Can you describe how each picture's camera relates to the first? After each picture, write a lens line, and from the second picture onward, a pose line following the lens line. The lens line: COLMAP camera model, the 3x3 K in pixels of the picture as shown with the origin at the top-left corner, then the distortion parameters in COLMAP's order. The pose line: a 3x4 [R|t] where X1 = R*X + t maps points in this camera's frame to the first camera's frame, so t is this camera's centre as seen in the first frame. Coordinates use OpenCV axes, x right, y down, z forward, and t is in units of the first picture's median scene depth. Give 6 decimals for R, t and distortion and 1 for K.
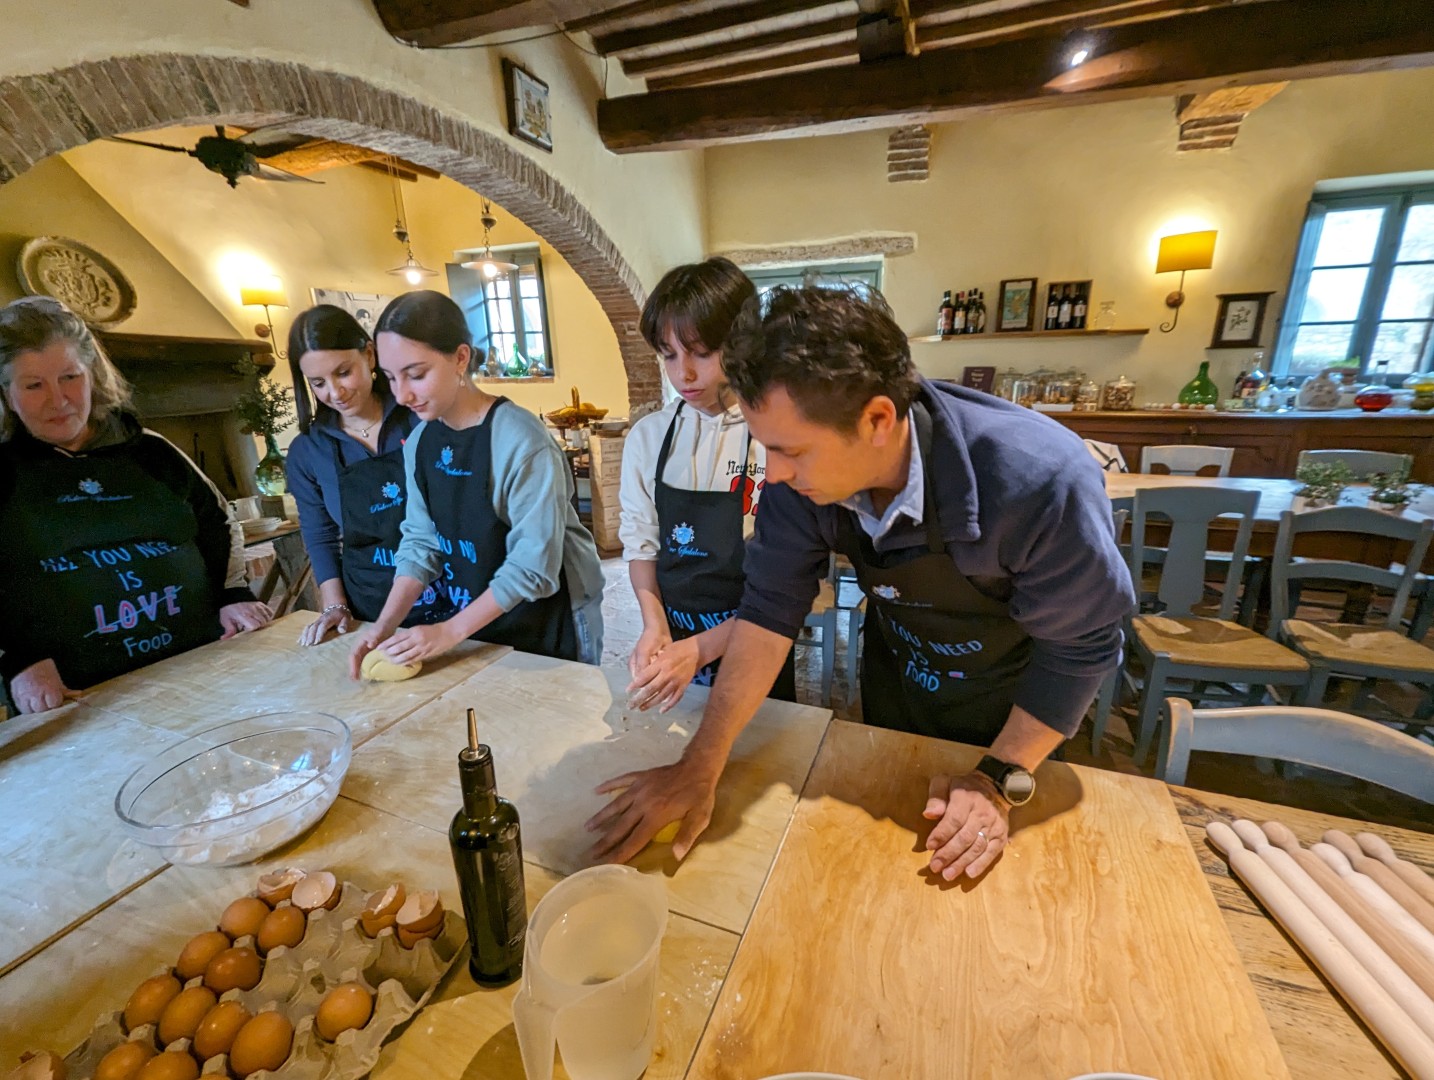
lens RADIAL K [[577.5, 0, 722.3], [0, 577.5, 546.4], [0, 0, 1]] dist [0.000946, -0.000047]
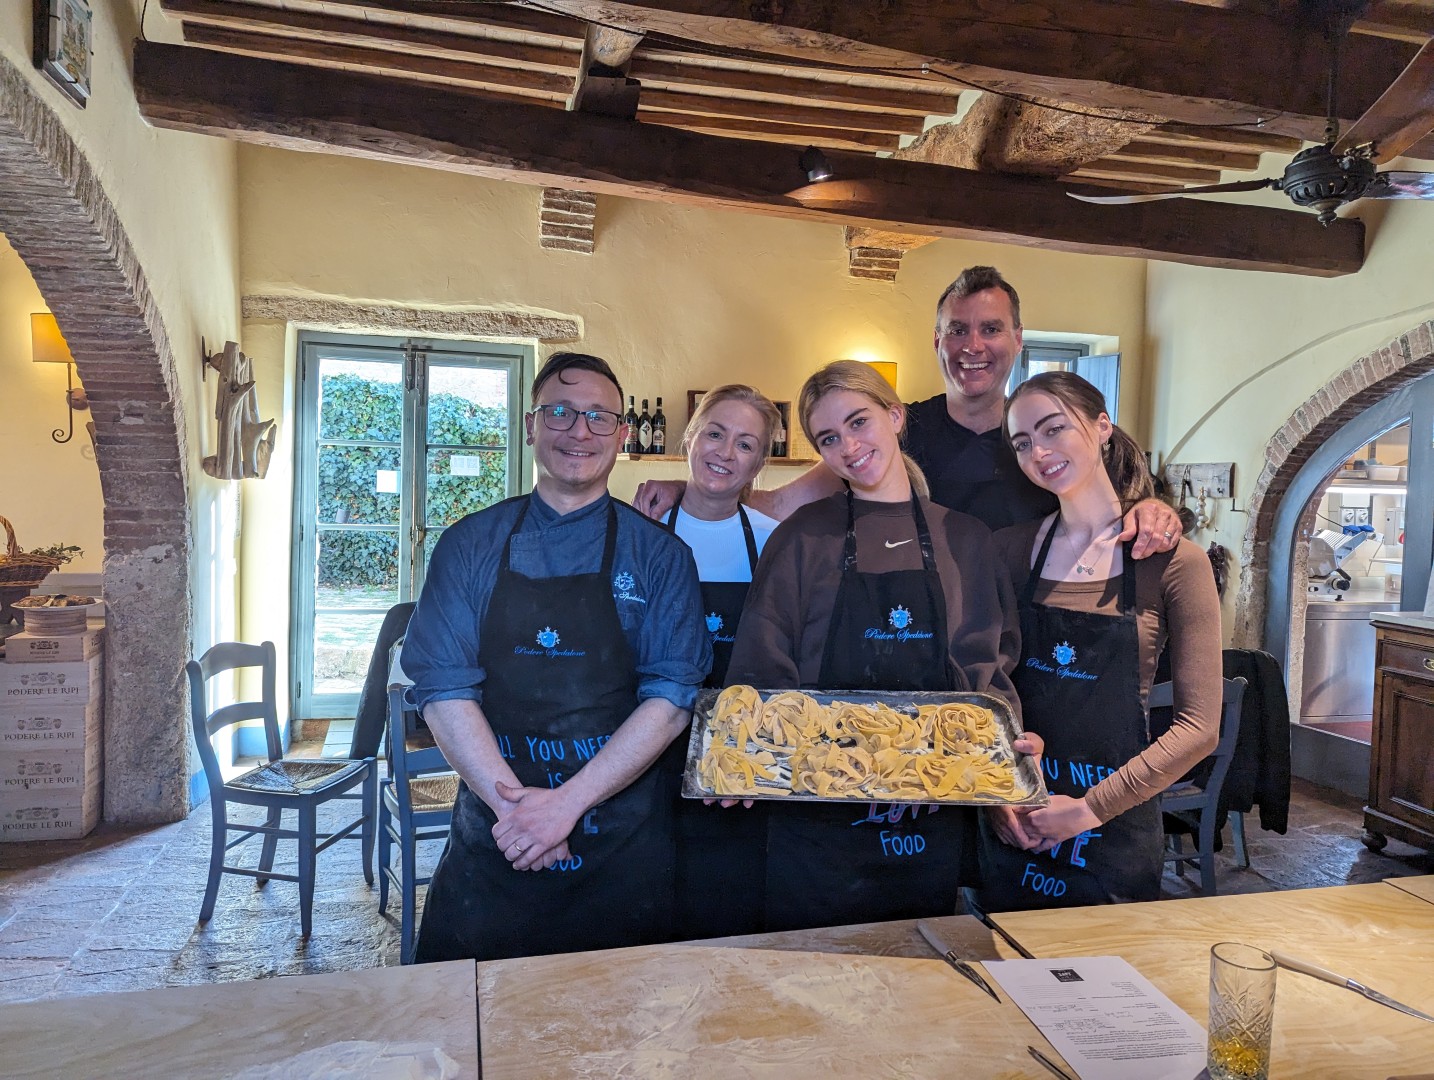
lens RADIAL K [[1010.9, 0, 720.2], [0, 1010.9, 540.2], [0, 0, 1]] dist [0.010818, 0.007307]
pose [[0.801920, 0.001409, 0.597430, -0.333218], [0.147995, 0.968361, -0.200936, 0.003595], [-0.578811, 0.249551, 0.776339, -0.004405]]
